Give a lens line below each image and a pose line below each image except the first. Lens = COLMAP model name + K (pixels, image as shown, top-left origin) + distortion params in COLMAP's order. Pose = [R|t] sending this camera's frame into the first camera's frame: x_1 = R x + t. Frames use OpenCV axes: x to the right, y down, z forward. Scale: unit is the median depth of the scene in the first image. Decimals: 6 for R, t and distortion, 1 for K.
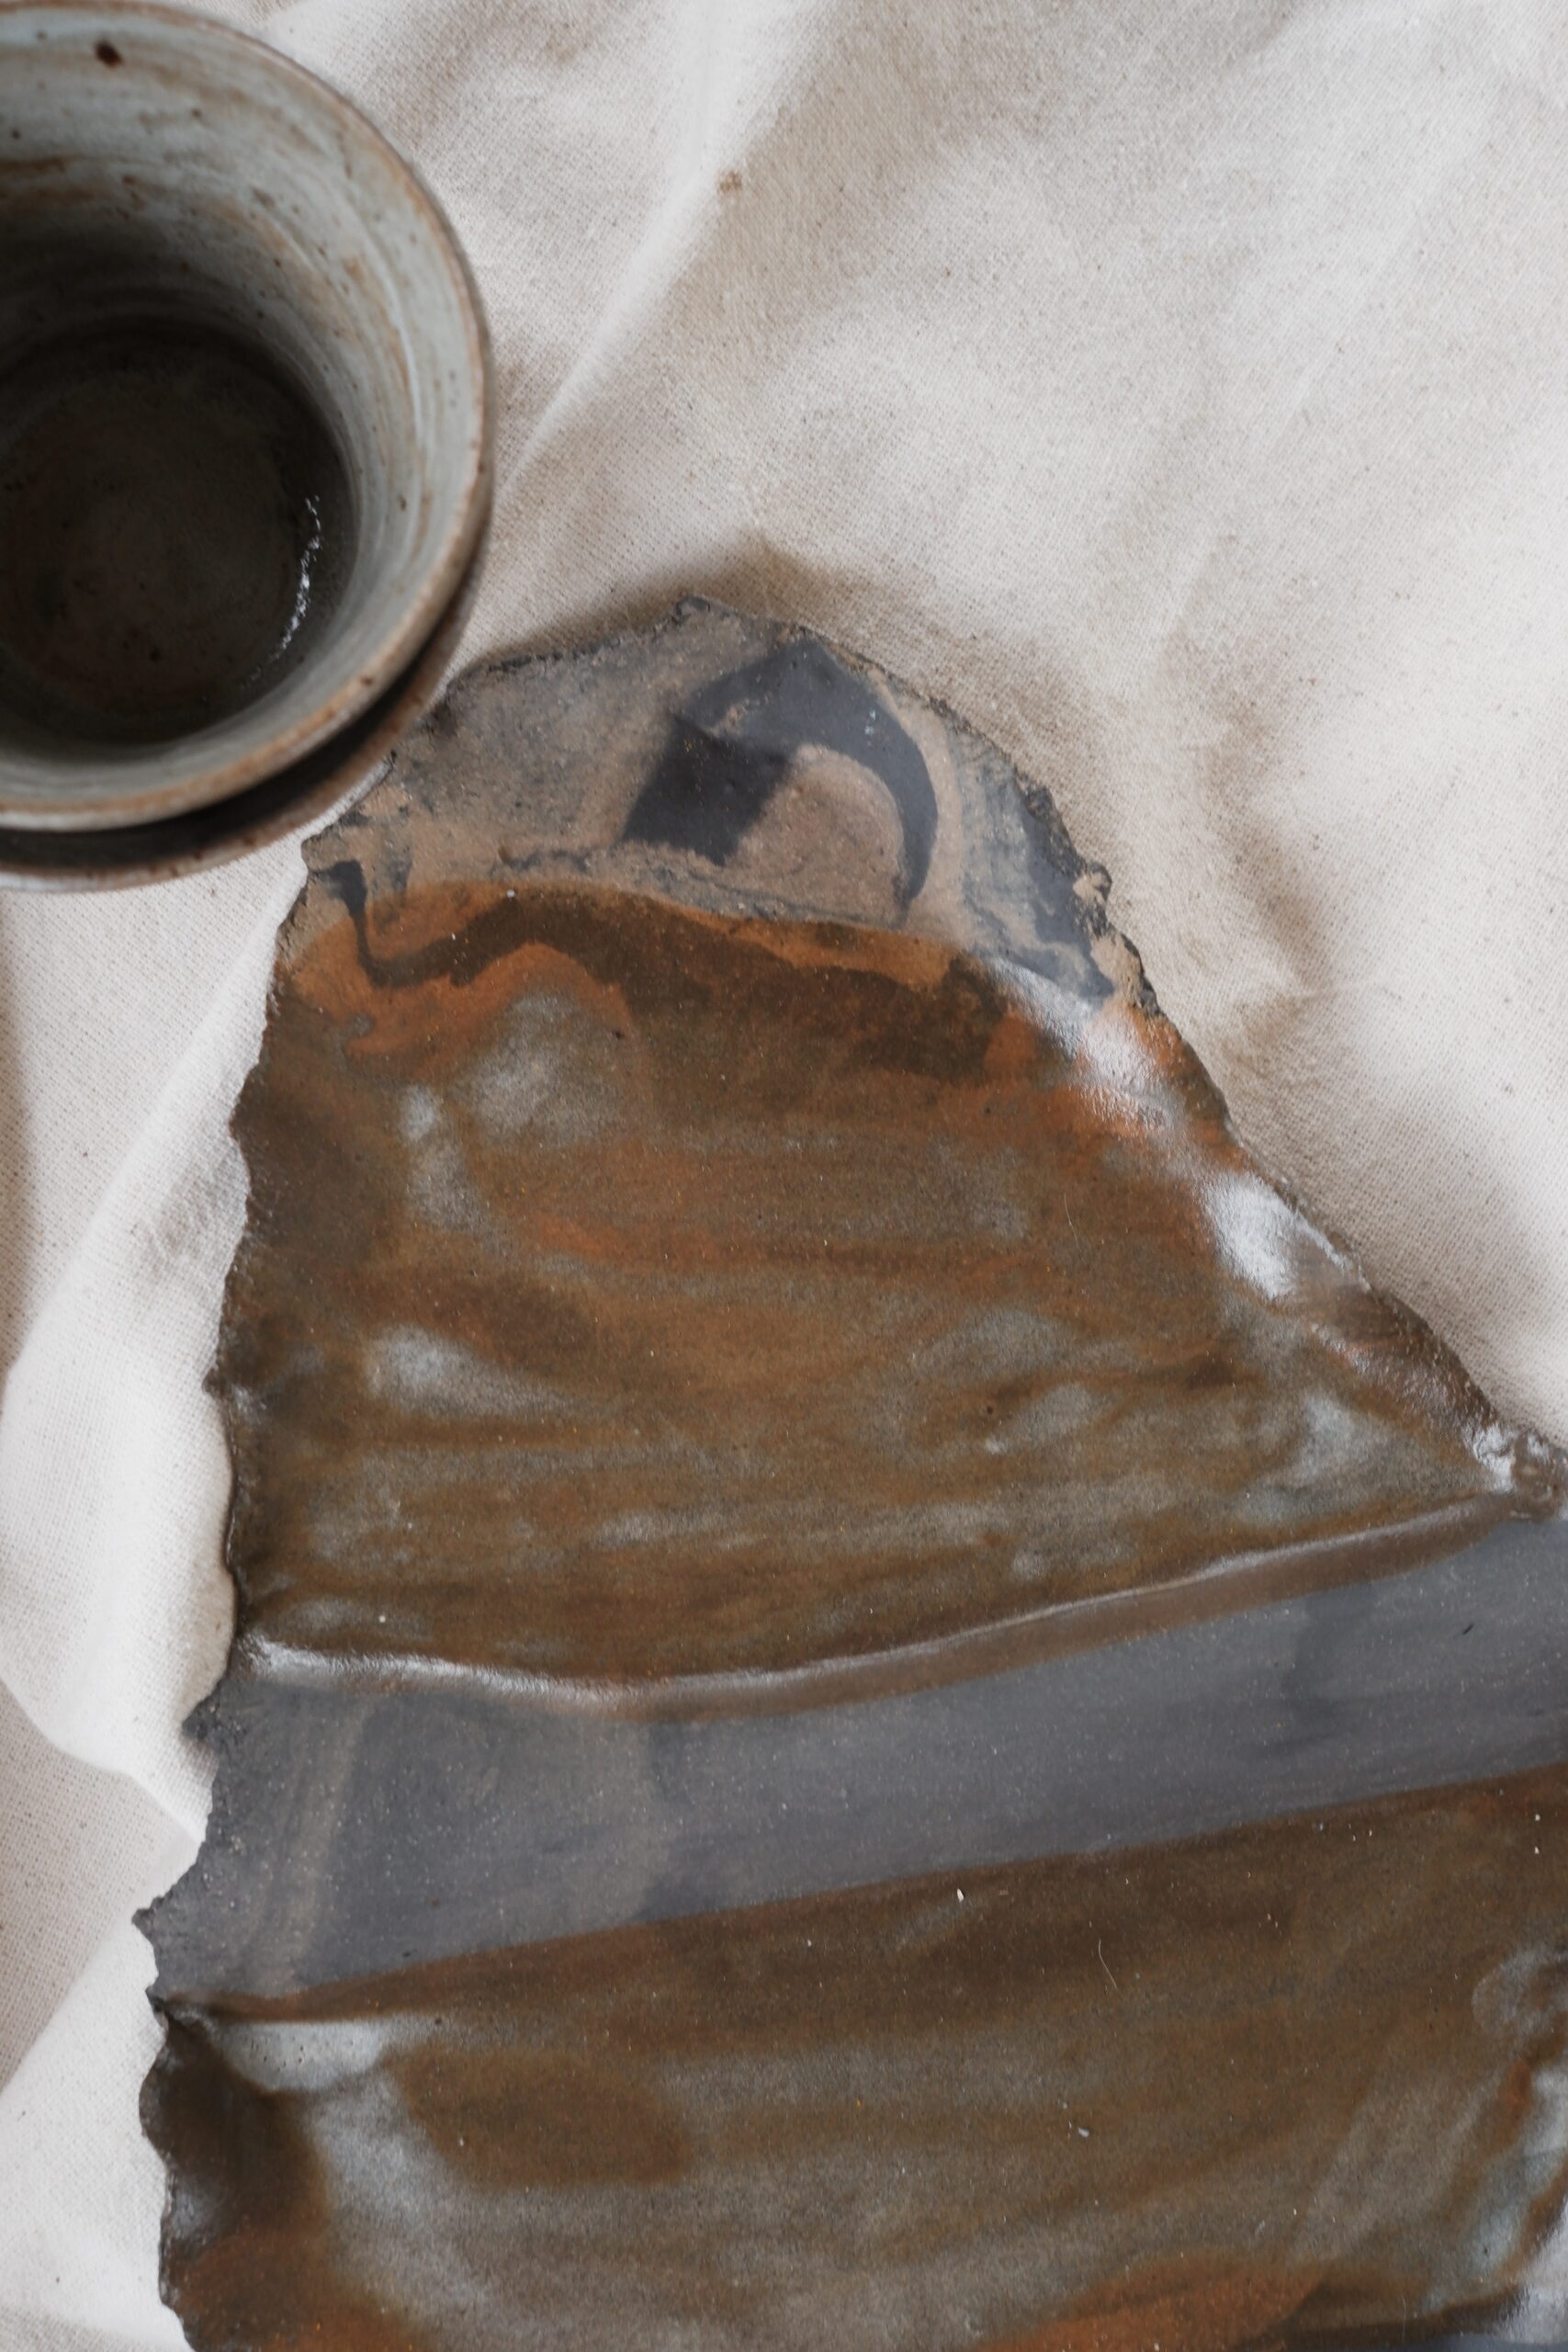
lens RADIAL K [[3087.4, 0, 784.0], [0, 3087.4, 1176.0], [0, 0, 1]] dist [-0.042192, -0.024154]
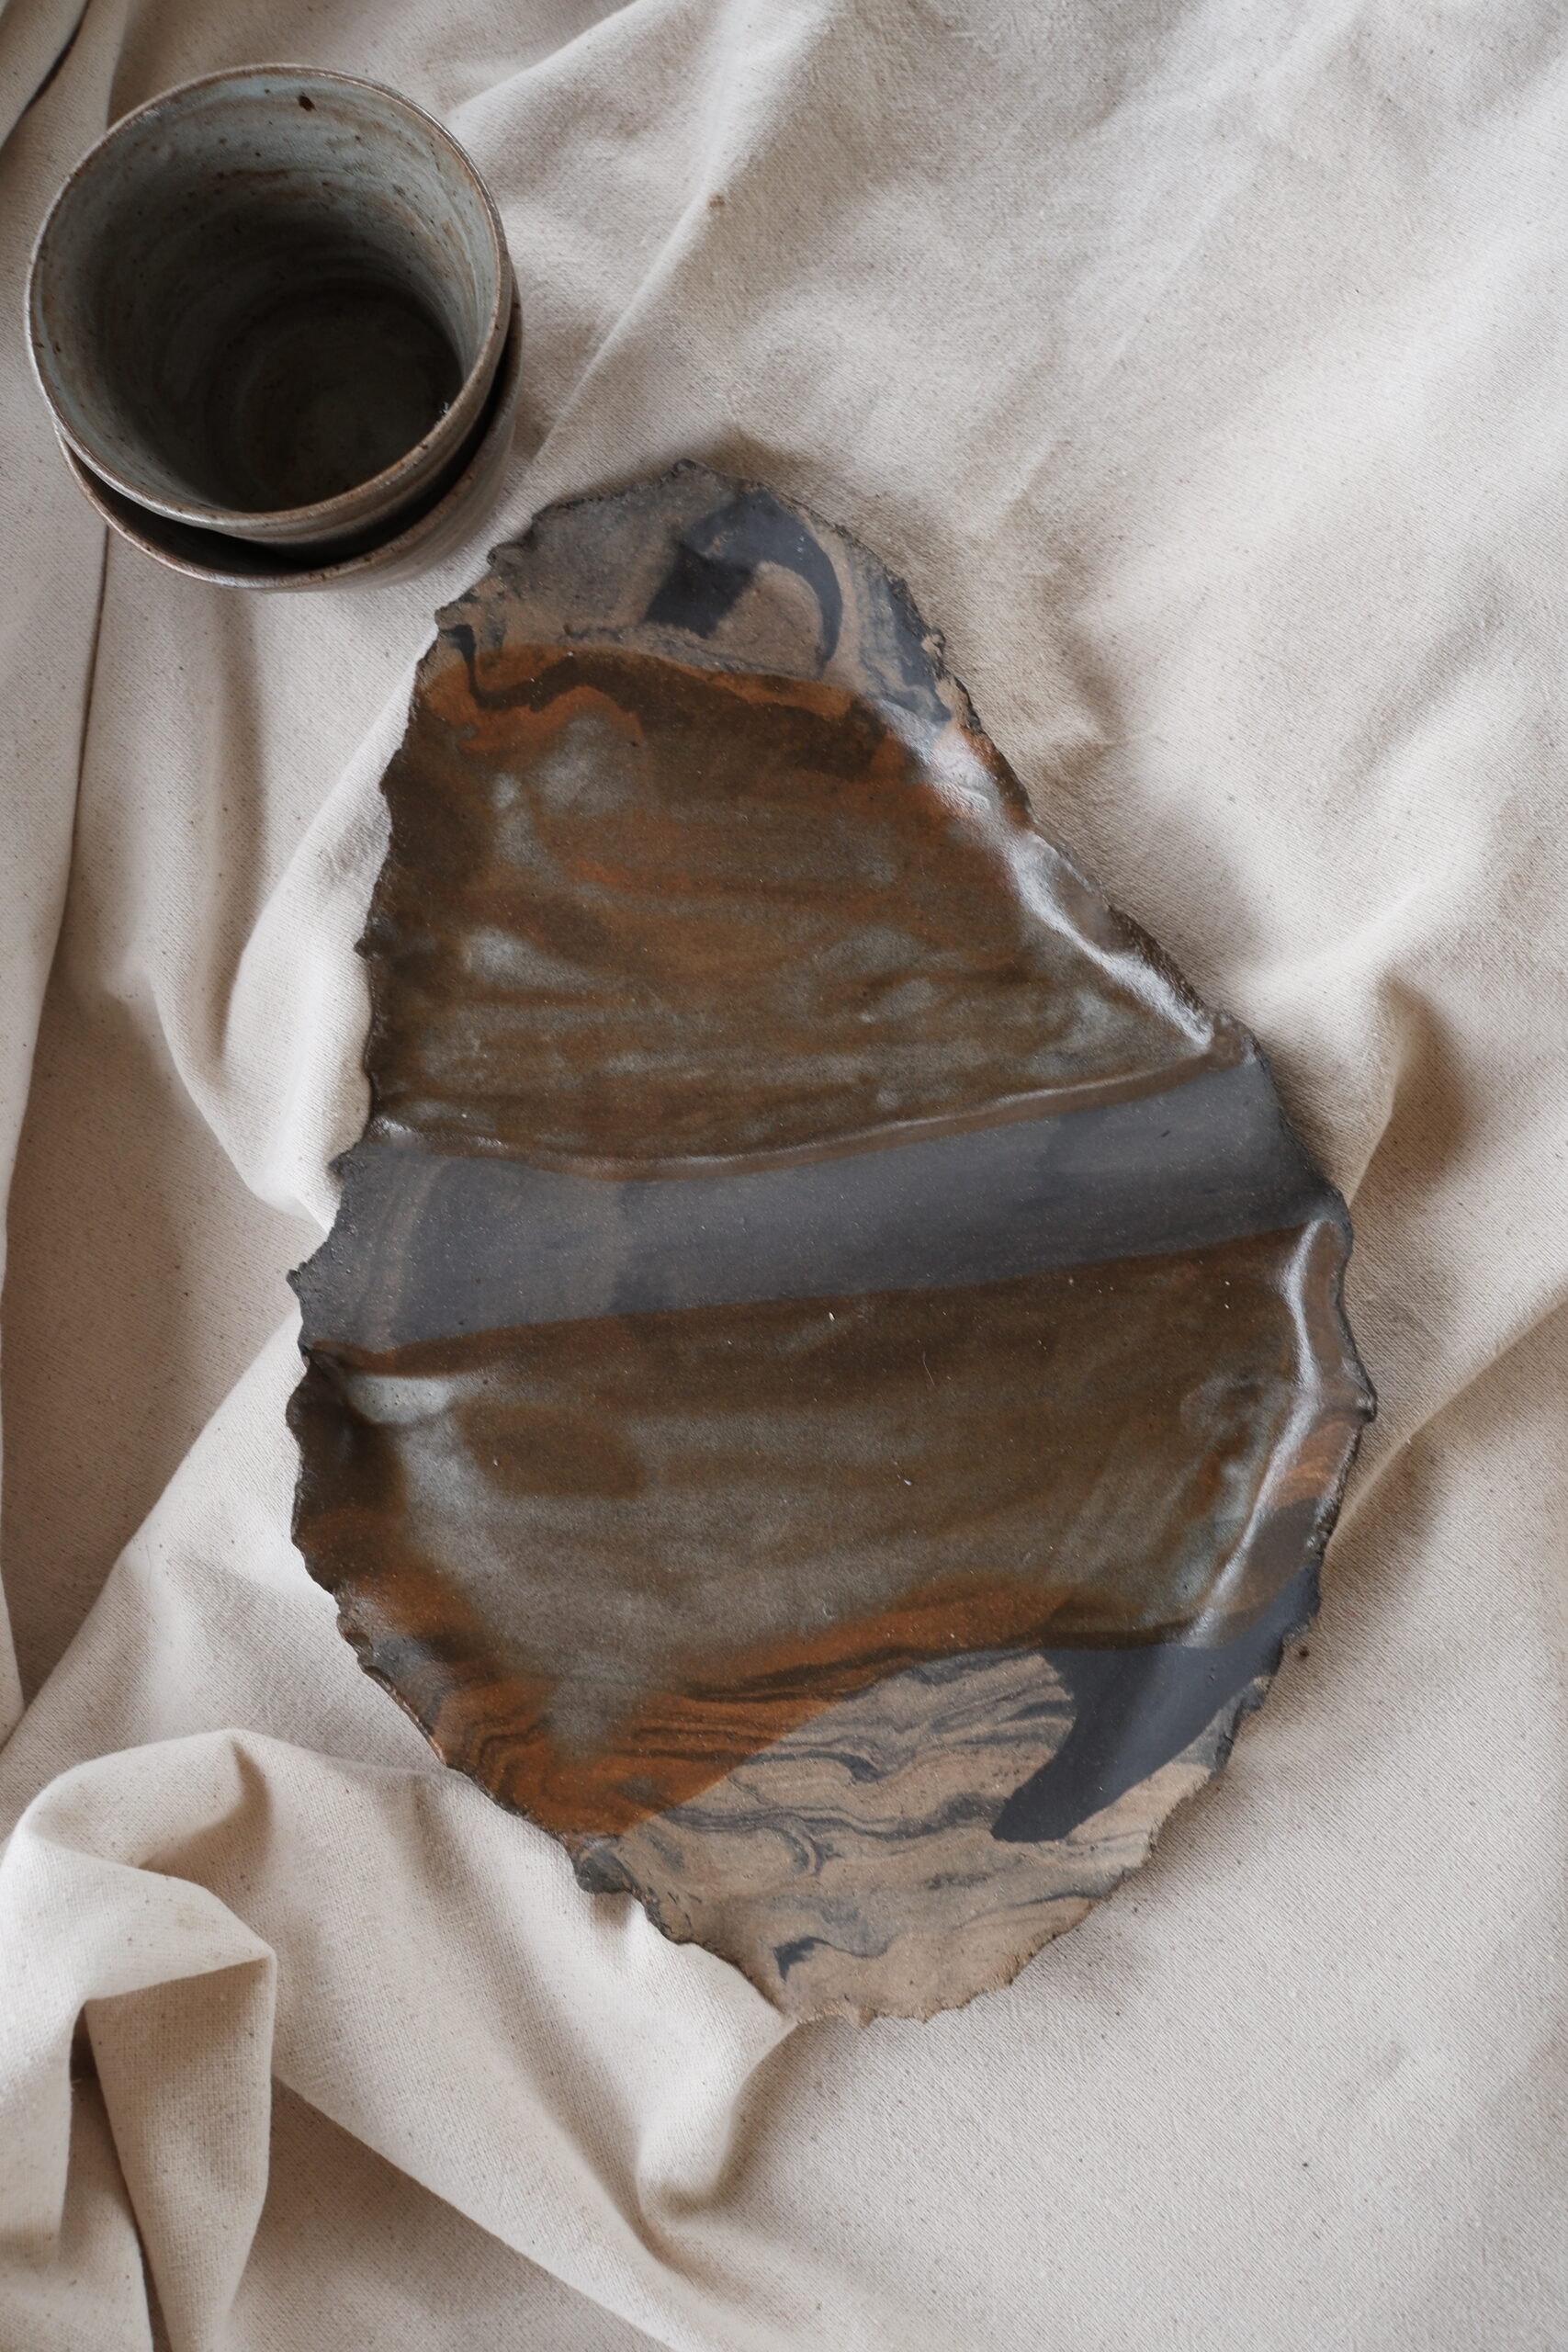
lens RADIAL K [[3053.6, 0, 784.0], [0, 3053.6, 1176.0], [0, 0, 1]] dist [-0.020252, -0.024605]
pose [[0.985933, 0.031818, -0.164085, 0.277866], [-0.047219, 0.994746, -0.090835, 0.304323], [0.160332, 0.097305, 0.982255, -0.469119]]
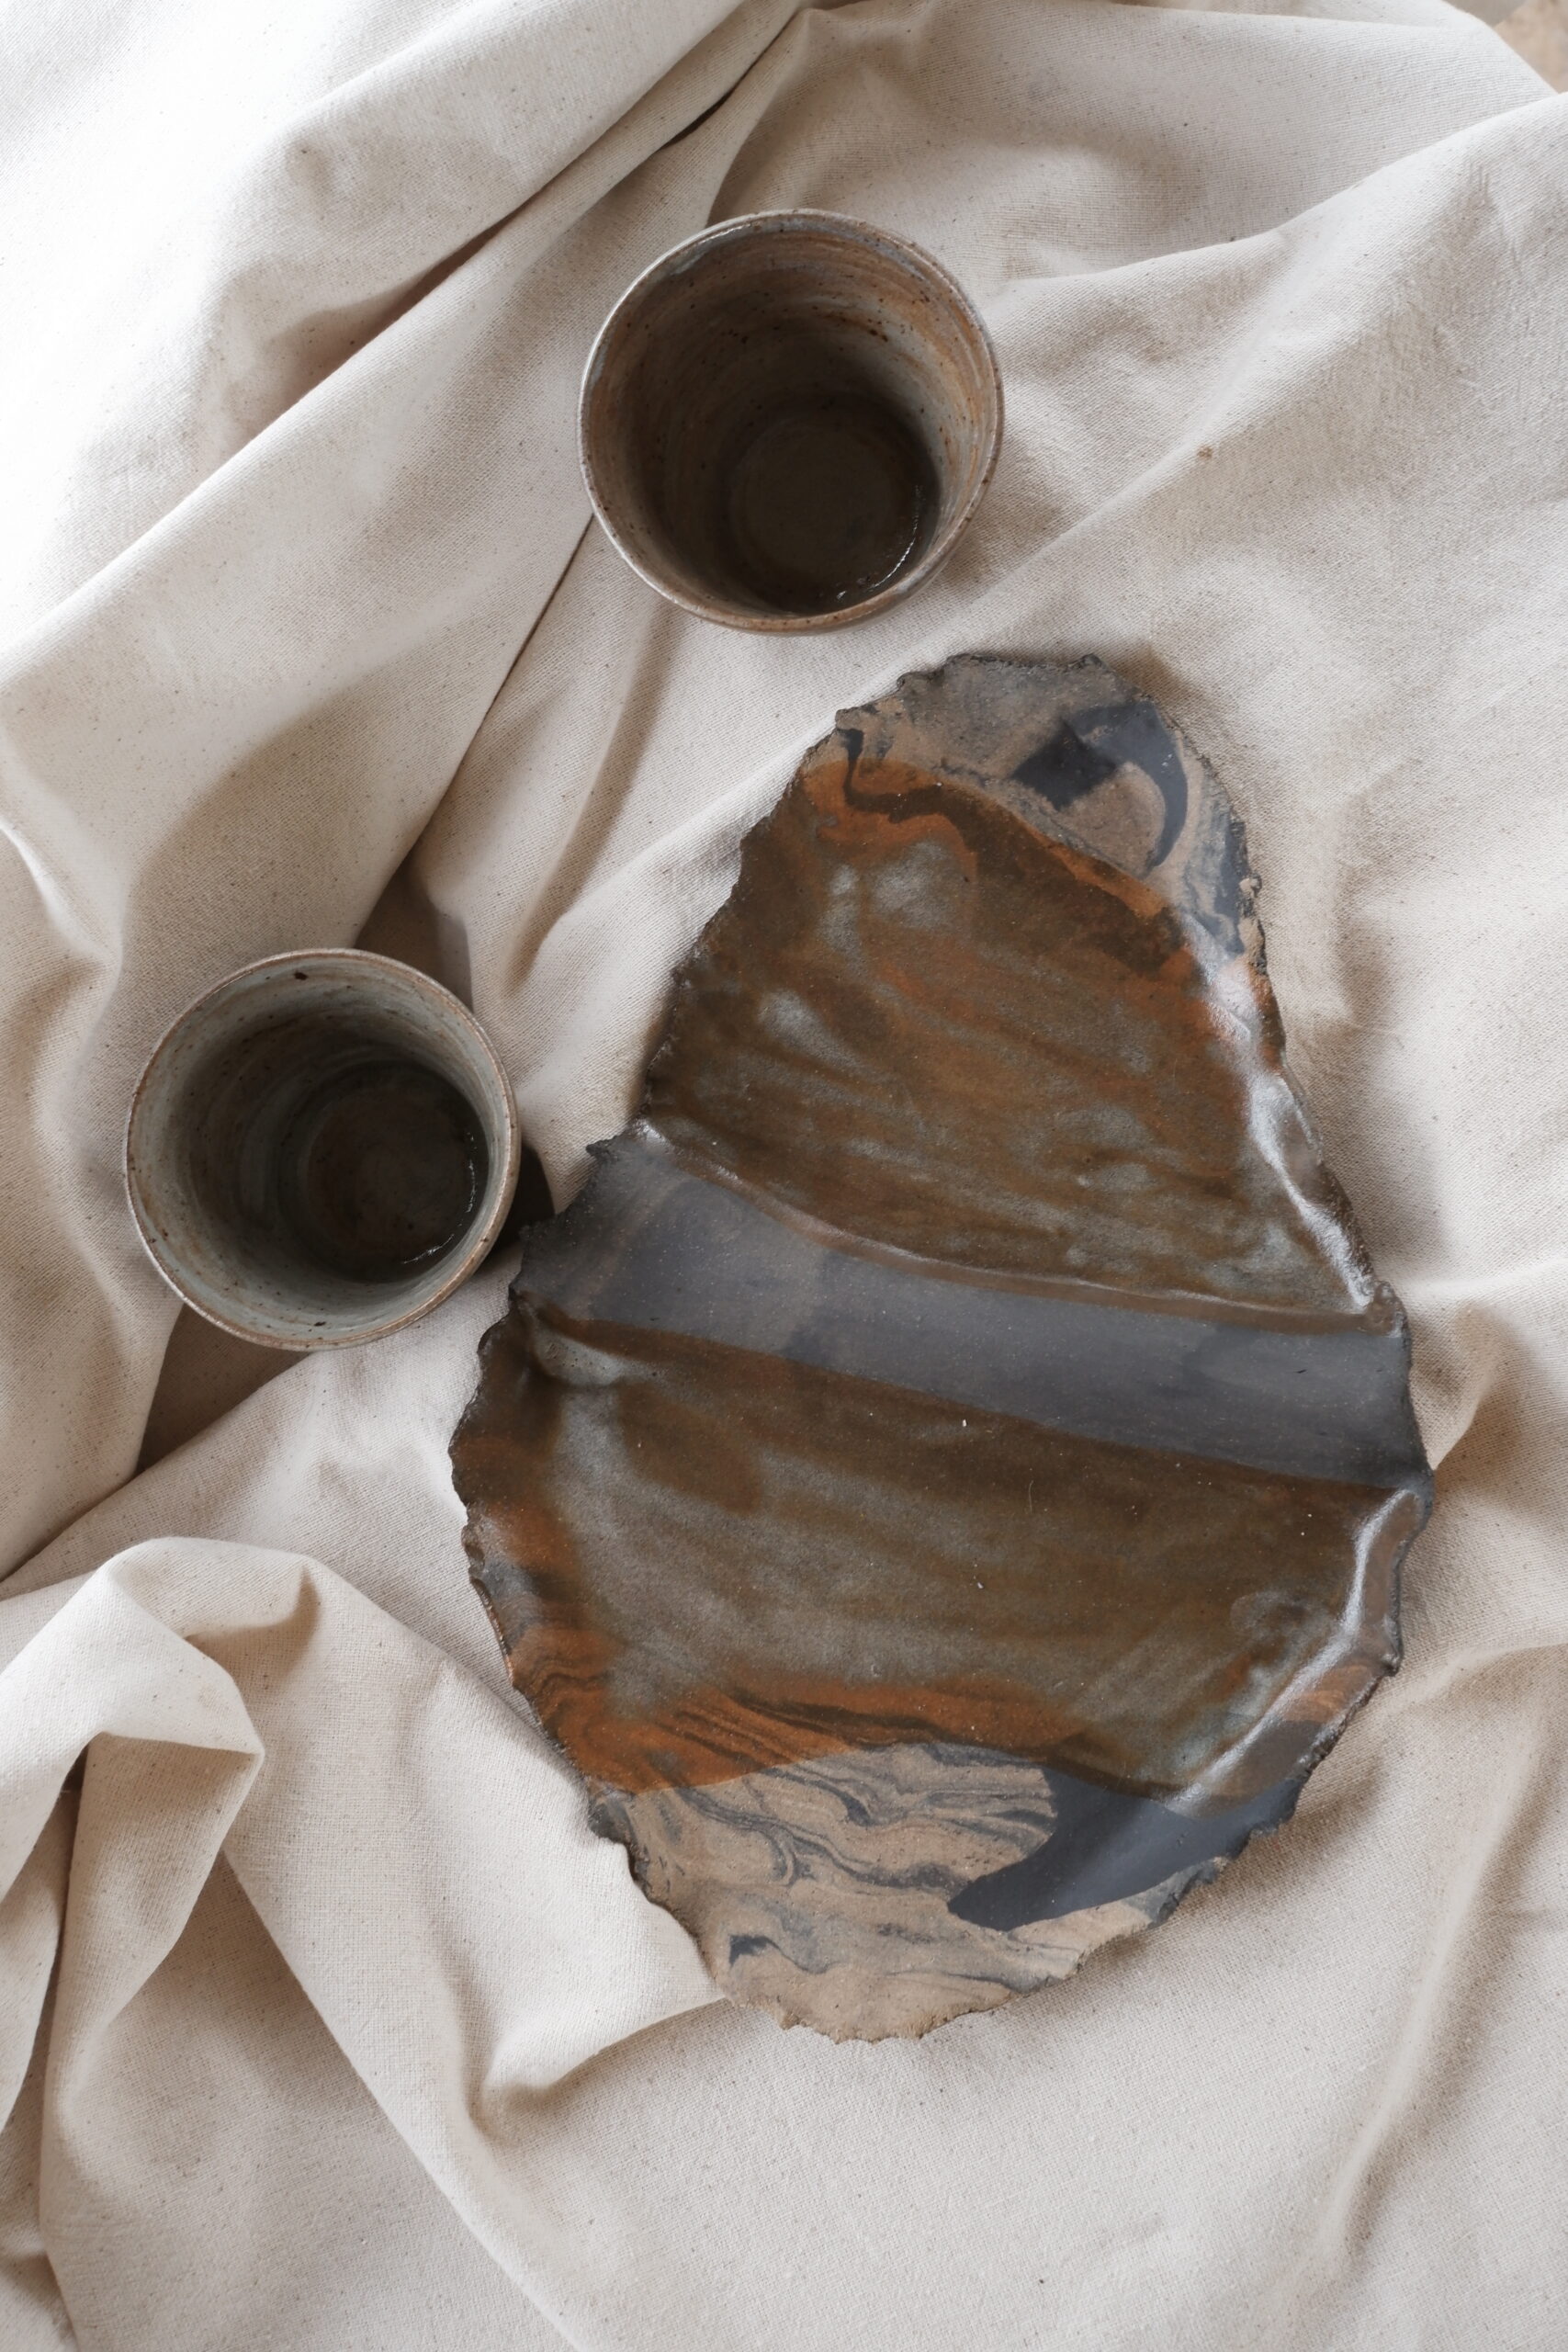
lens RADIAL K [[2987.2, 0, 784.0], [0, 2987.2, 1176.0], [0, 0, 1]] dist [-0.023788, 0.019349]
pose [[0.910914, 0.355951, -0.208650, 0.261219], [-0.376860, 0.923656, -0.069543, 0.262100], [0.167966, 0.141980, 0.975515, -0.625735]]
